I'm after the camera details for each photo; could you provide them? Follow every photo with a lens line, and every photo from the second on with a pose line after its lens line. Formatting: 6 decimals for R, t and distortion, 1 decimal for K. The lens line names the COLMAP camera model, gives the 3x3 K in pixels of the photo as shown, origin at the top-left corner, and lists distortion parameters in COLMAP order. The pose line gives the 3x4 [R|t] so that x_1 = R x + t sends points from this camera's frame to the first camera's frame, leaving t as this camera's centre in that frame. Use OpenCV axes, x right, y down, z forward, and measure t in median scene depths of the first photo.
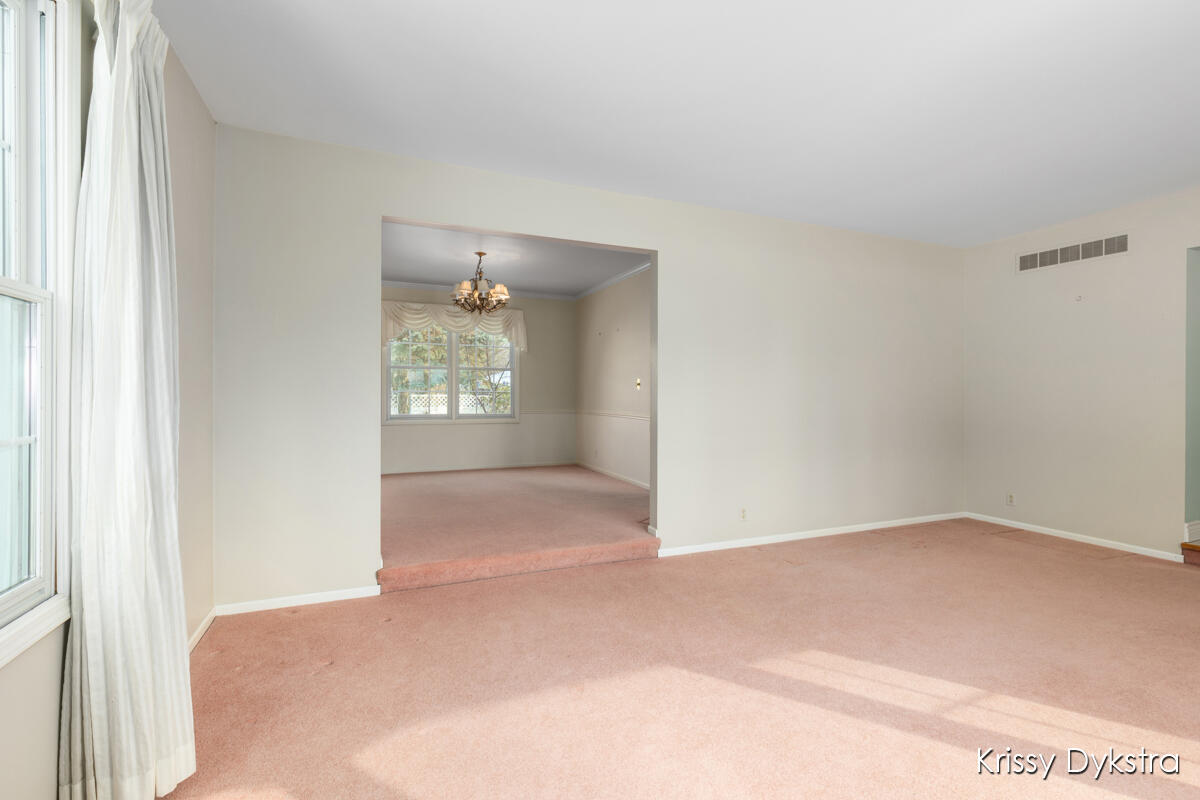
lens RADIAL K [[567.0, 0, 601.5], [0, 567.0, 393.1], [0, 0, 1]] dist [0.001146, 0.000070]
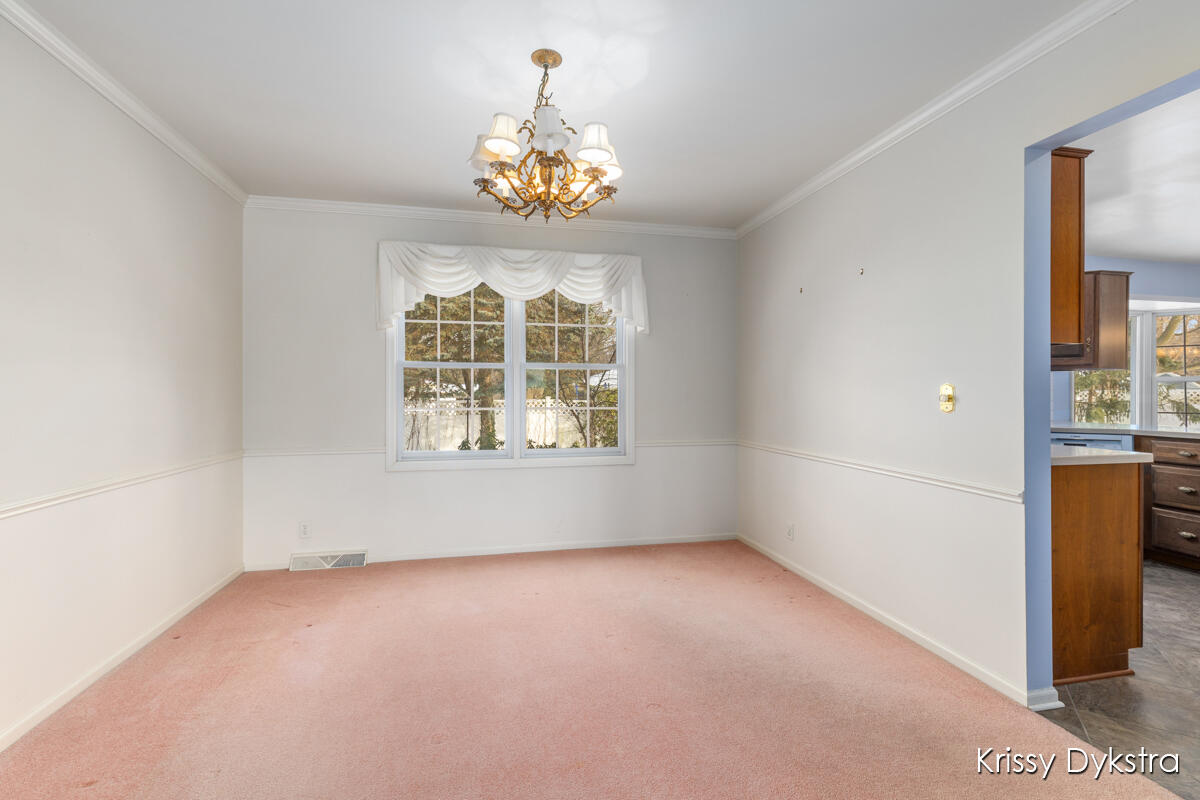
lens RADIAL K [[540.2, 0, 601.9], [0, 540.2, 405.6], [0, 0, 1]] dist [0.002259, 0.000299]
pose [[0.984541, 0.001920, -0.175143, -0.087355], [0.002373, 0.999702, 0.024299, -0.017076], [0.175138, -0.024339, 0.984243, 0.500430]]
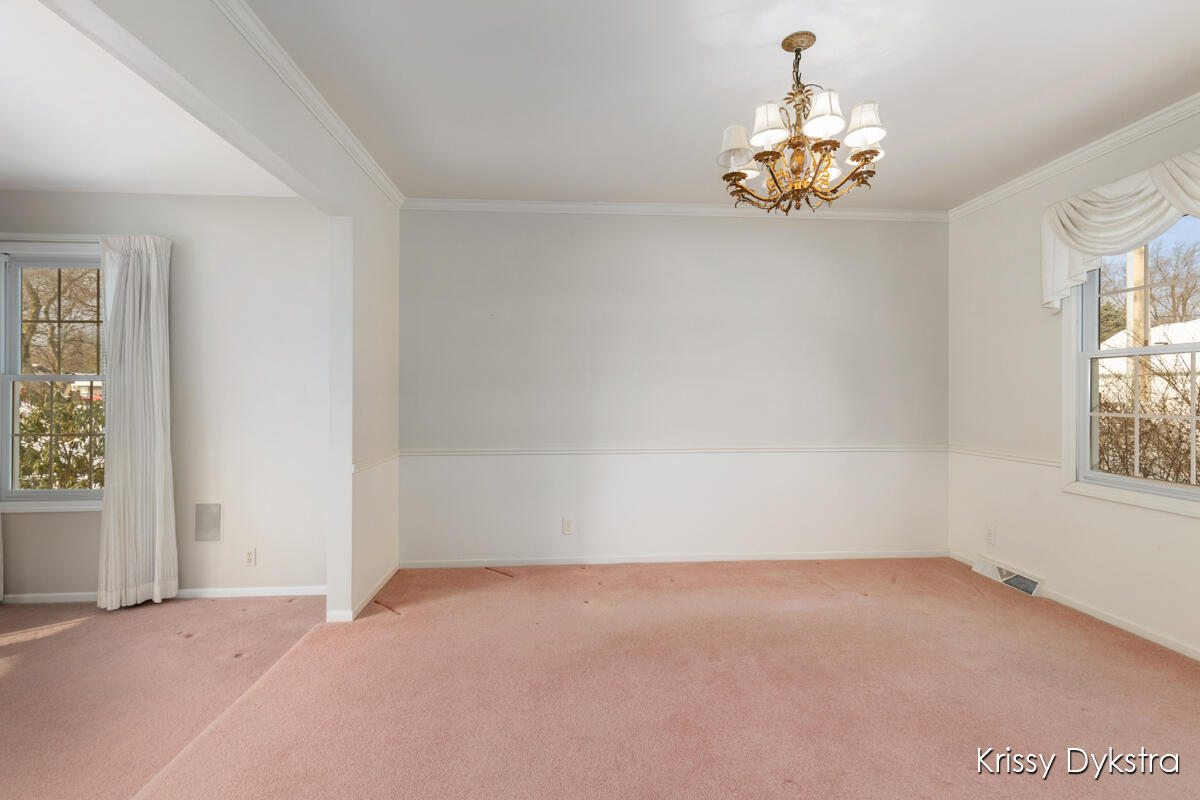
lens RADIAL K [[540.2, 0, 601.9], [0, 540.2, 405.6], [0, 0, 1]] dist [0.002259, 0.000299]
pose [[-0.314211, 0.022316, -0.949091, 0.133172], [0.001973, 0.999737, 0.022854, -0.017793], [0.949351, 0.005308, -0.314173, 0.780706]]
